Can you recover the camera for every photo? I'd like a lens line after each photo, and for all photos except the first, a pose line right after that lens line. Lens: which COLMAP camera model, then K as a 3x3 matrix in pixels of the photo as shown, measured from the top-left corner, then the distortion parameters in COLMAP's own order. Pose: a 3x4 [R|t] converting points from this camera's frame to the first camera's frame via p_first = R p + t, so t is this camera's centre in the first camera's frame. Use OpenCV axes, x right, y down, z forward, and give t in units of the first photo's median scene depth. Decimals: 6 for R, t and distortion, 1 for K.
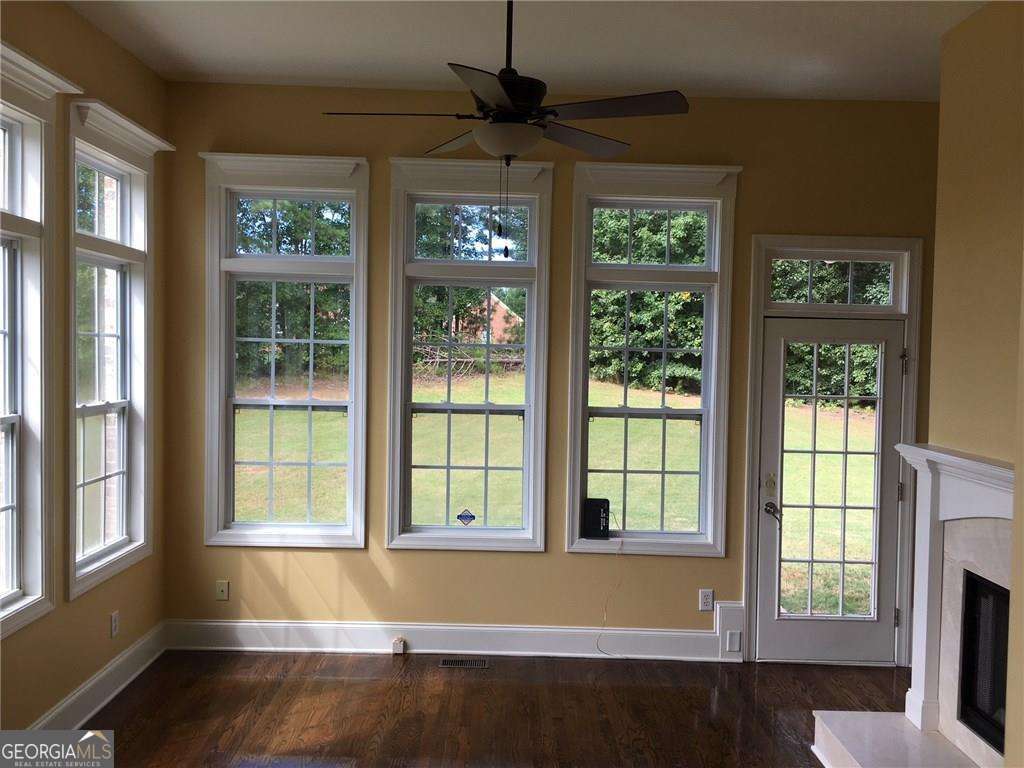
lens RADIAL K [[870.8, 0, 507.2], [0, 870.8, 380.6], [0, 0, 1]] dist [0.038423, -0.059814]
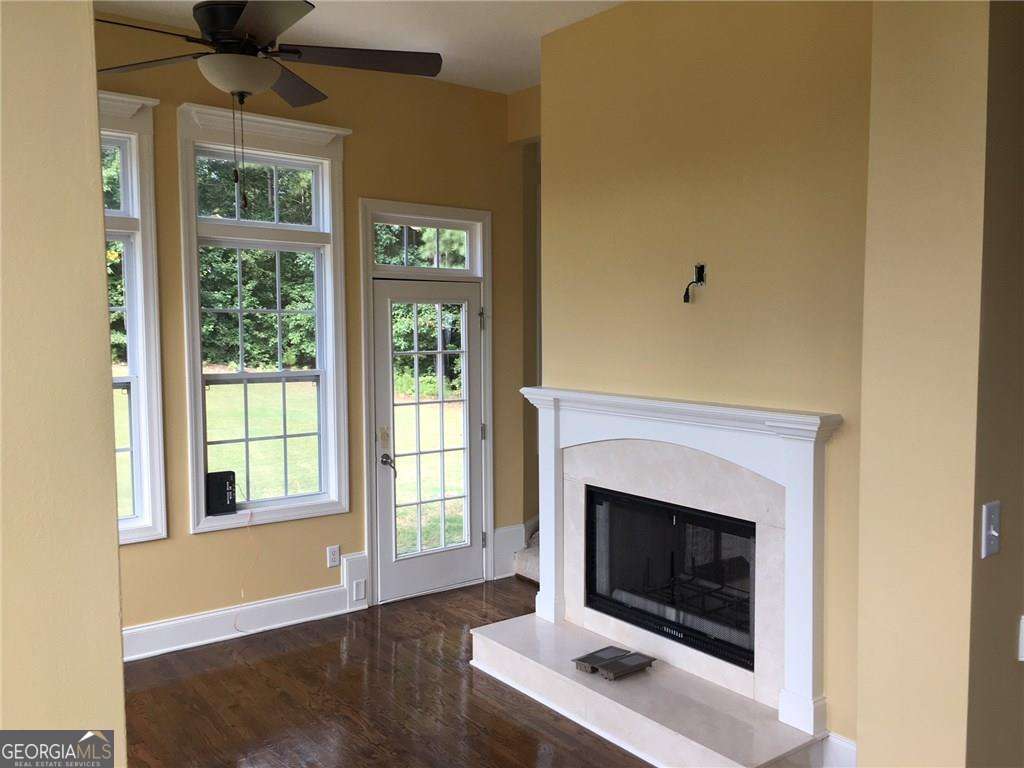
lens RADIAL K [[870.8, 0, 508.8], [0, 870.8, 385.7], [0, 0, 1]] dist [0.038423, -0.059814]
pose [[0.788424, -0.066334, 0.611545, -0.221842], [0.038403, 0.997537, 0.058691, 0.000041], [-0.613932, -0.022789, 0.789030, 0.073279]]
